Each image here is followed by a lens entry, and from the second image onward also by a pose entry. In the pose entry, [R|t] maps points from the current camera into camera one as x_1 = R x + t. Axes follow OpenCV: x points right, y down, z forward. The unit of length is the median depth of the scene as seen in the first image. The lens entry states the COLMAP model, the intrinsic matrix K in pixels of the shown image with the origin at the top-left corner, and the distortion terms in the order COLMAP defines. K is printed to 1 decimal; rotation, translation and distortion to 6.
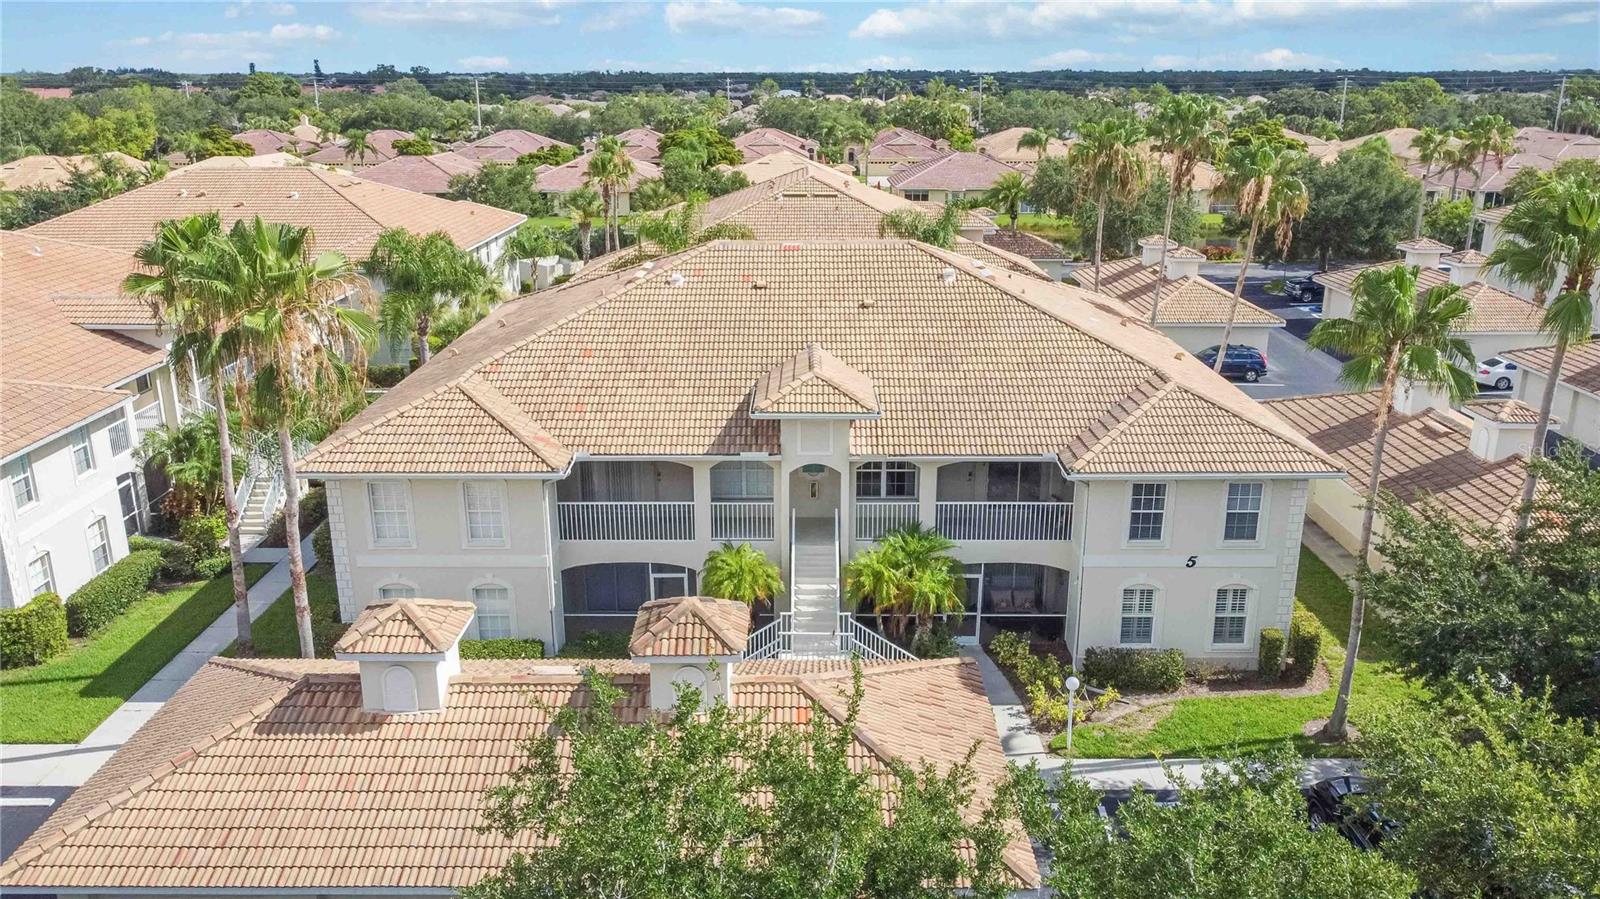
lens RADIAL K [[1214.6, 0, 797.4], [0, 1214.6, 445.3], [0, 0, 1]] dist [0.002077, -0.009343]
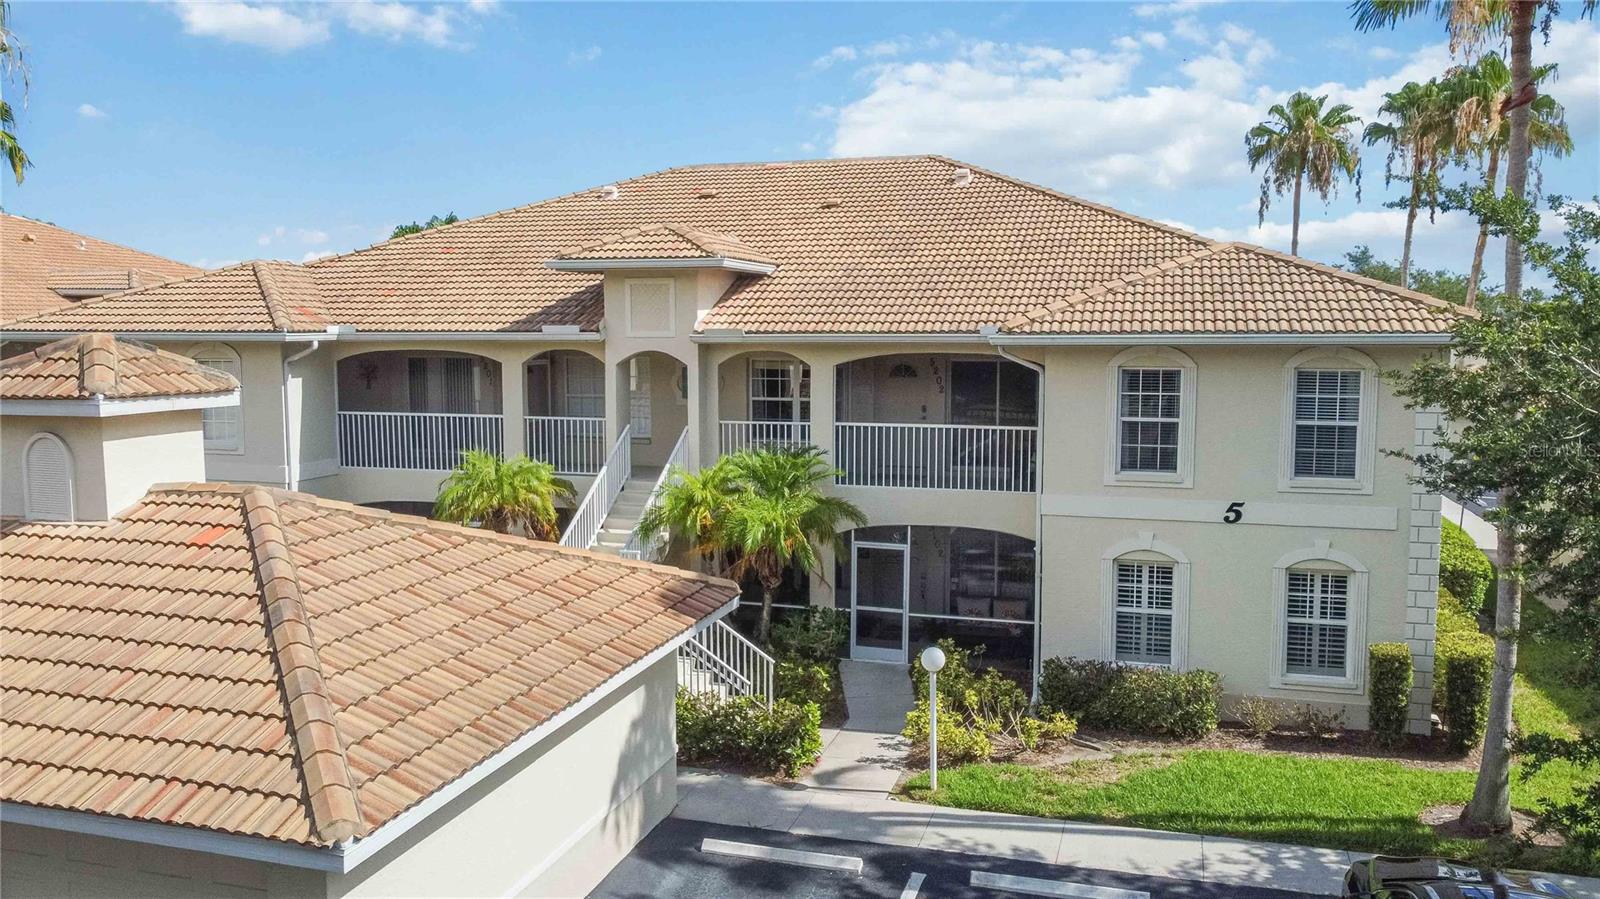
lens RADIAL K [[1214.6, 0, 797.6], [0, 1214.6, 446.1], [0, 0, 1]] dist [0.002077, -0.009343]
pose [[0.959553, 0.029076, -0.280024, 0.280537], [-0.083482, 0.979303, -0.184382, 0.183112], [0.268867, 0.200301, 0.942120, 0.393279]]
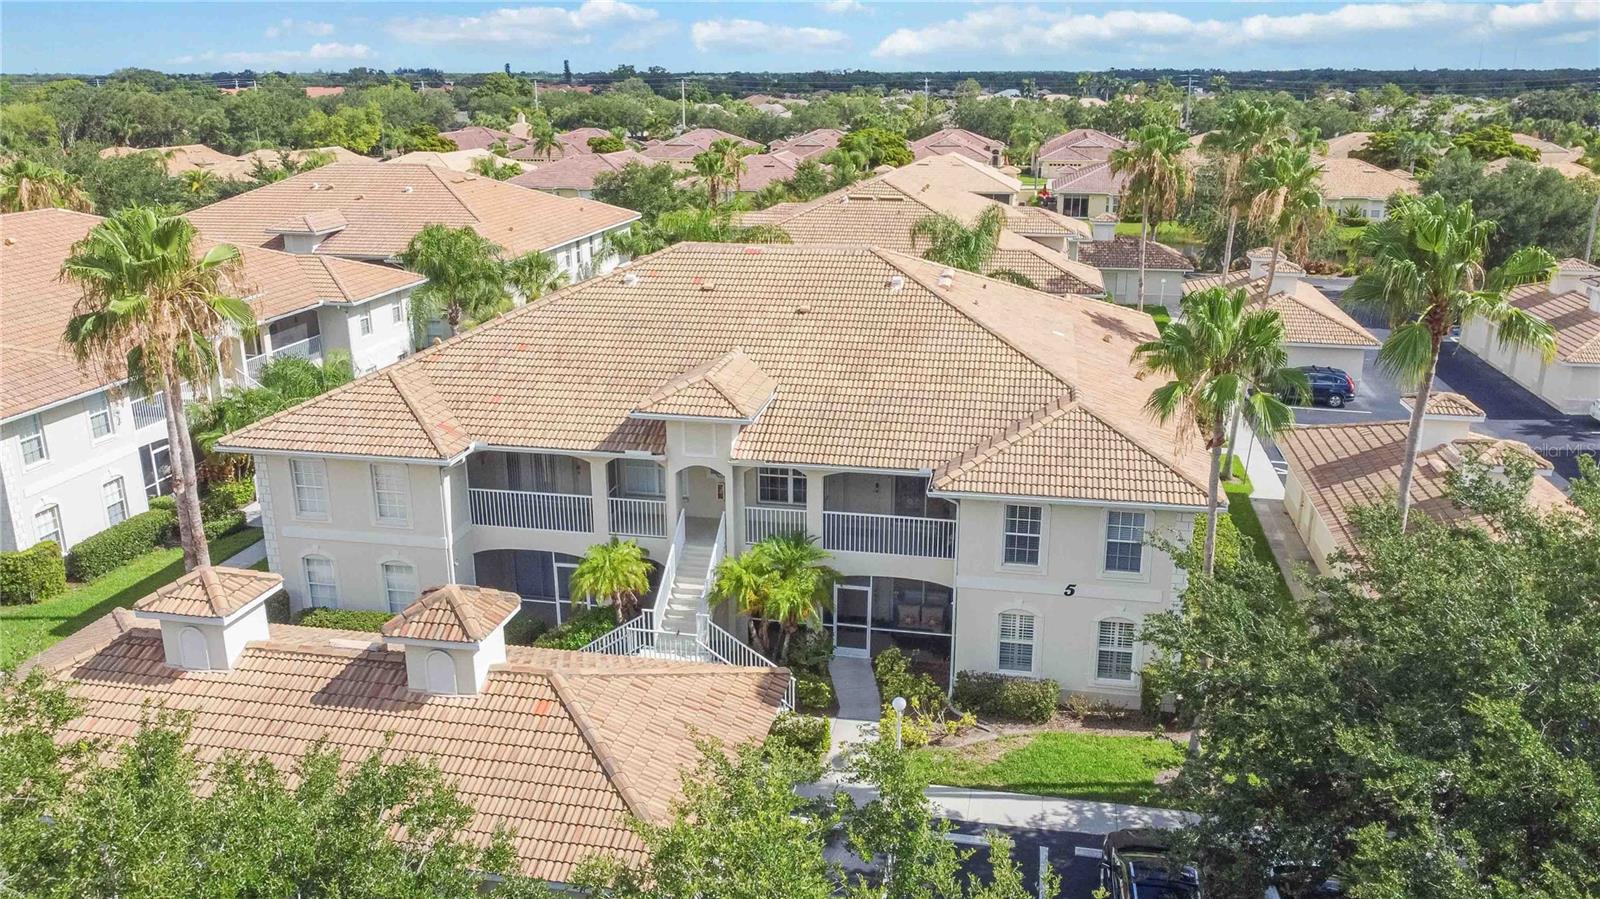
lens RADIAL K [[1214.6, 0, 796.9], [0, 1214.6, 441.8], [0, 0, 1]] dist [0.002077, -0.009343]
pose [[0.981818, 0.054044, -0.181969, 0.274849], [-0.054403, 0.998514, 0.003023, -0.011833], [0.181862, 0.006931, 0.983300, 0.018386]]
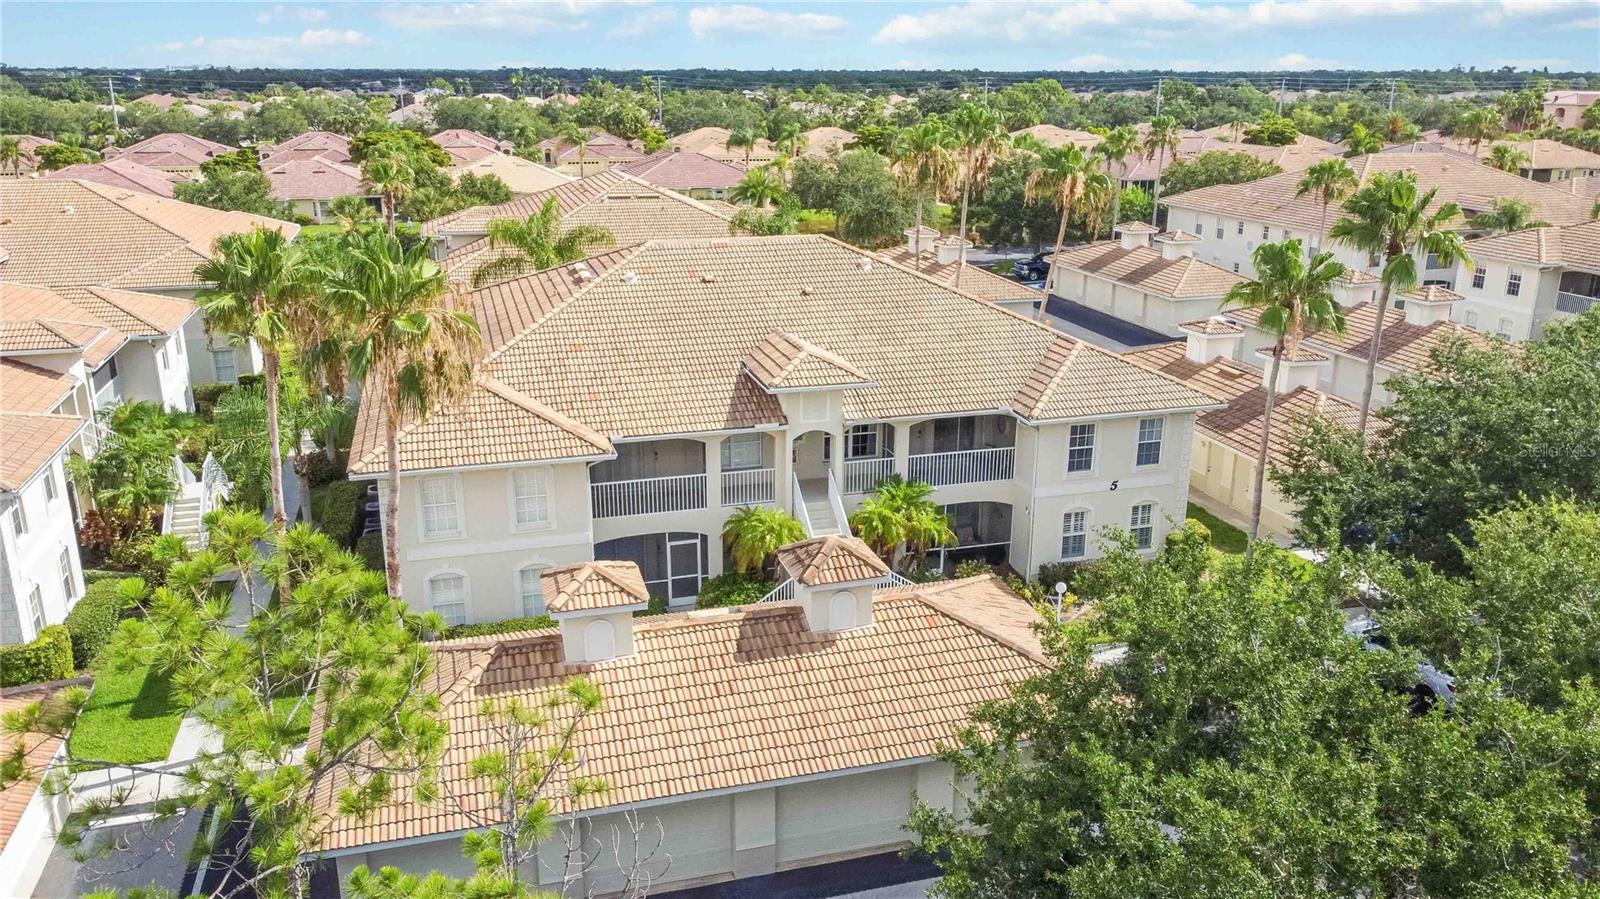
lens RADIAL K [[1214.6, 0, 800.0], [0, 1214.6, 450.0], [0, 0, 1]] dist [0.002077, -0.009343]
pose [[0.958220, -0.080370, 0.274508, -0.312485], [0.078895, 0.996748, 0.016432, 0.013734], [-0.274936, 0.005912, 0.961444, -0.100419]]
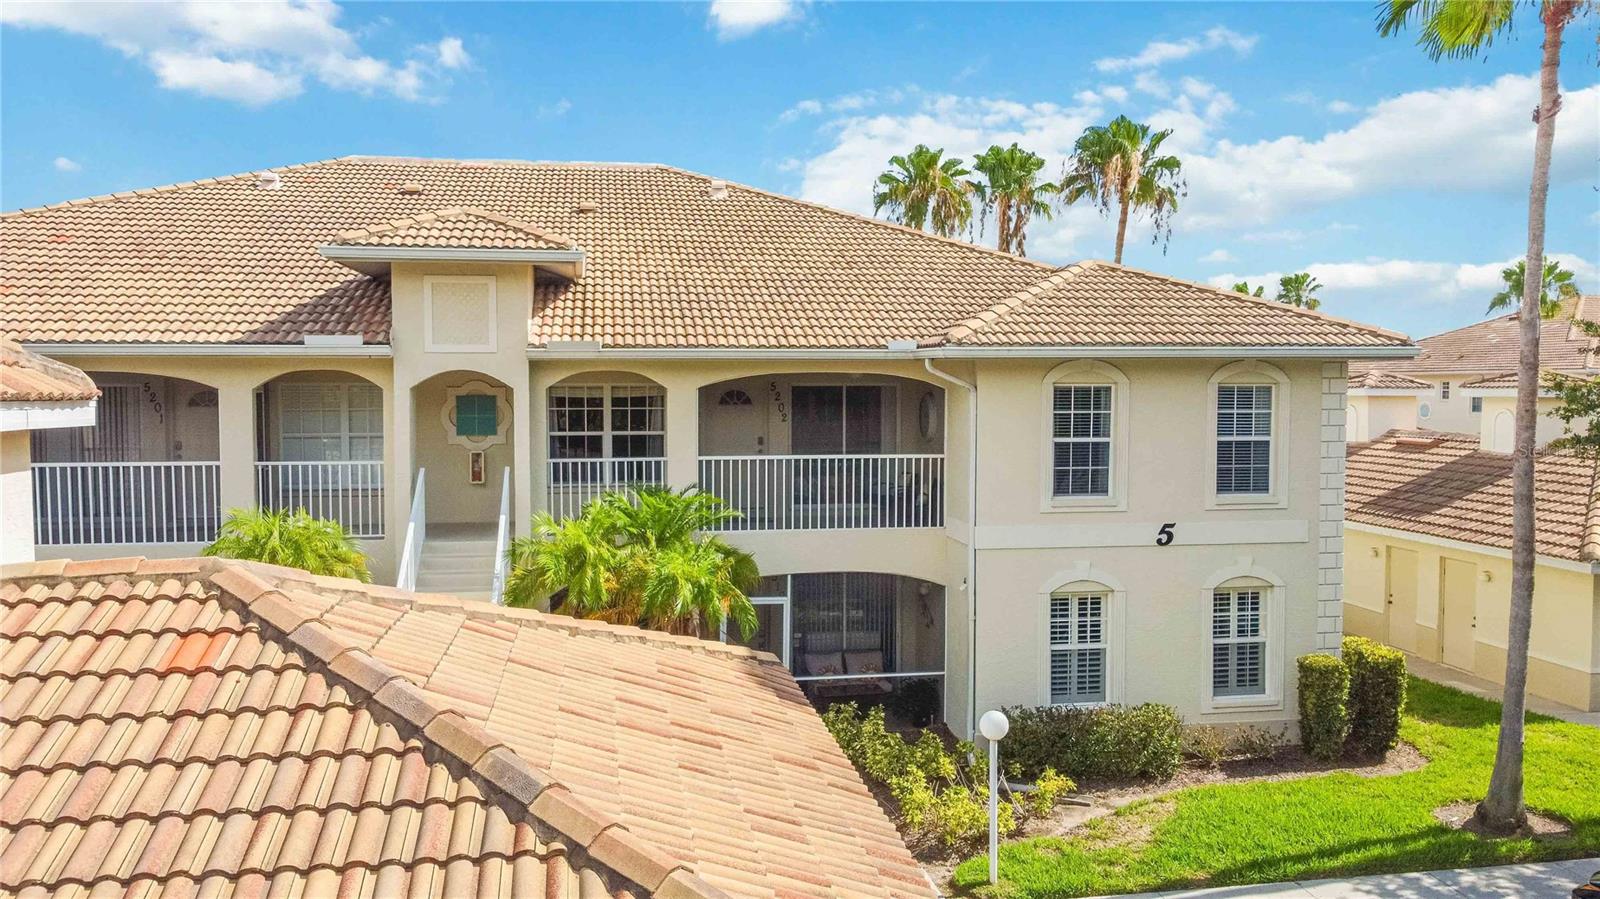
lens RADIAL K [[1214.6, 0, 801.7], [0, 1214.6, 443.3], [0, 0, 1]] dist [0.002077, -0.009343]
pose [[0.985486, -0.005943, 0.169651, 0.069051], [0.047494, 0.969129, -0.241937, 0.176469], [-0.162976, 0.246483, 0.955346, 0.483888]]
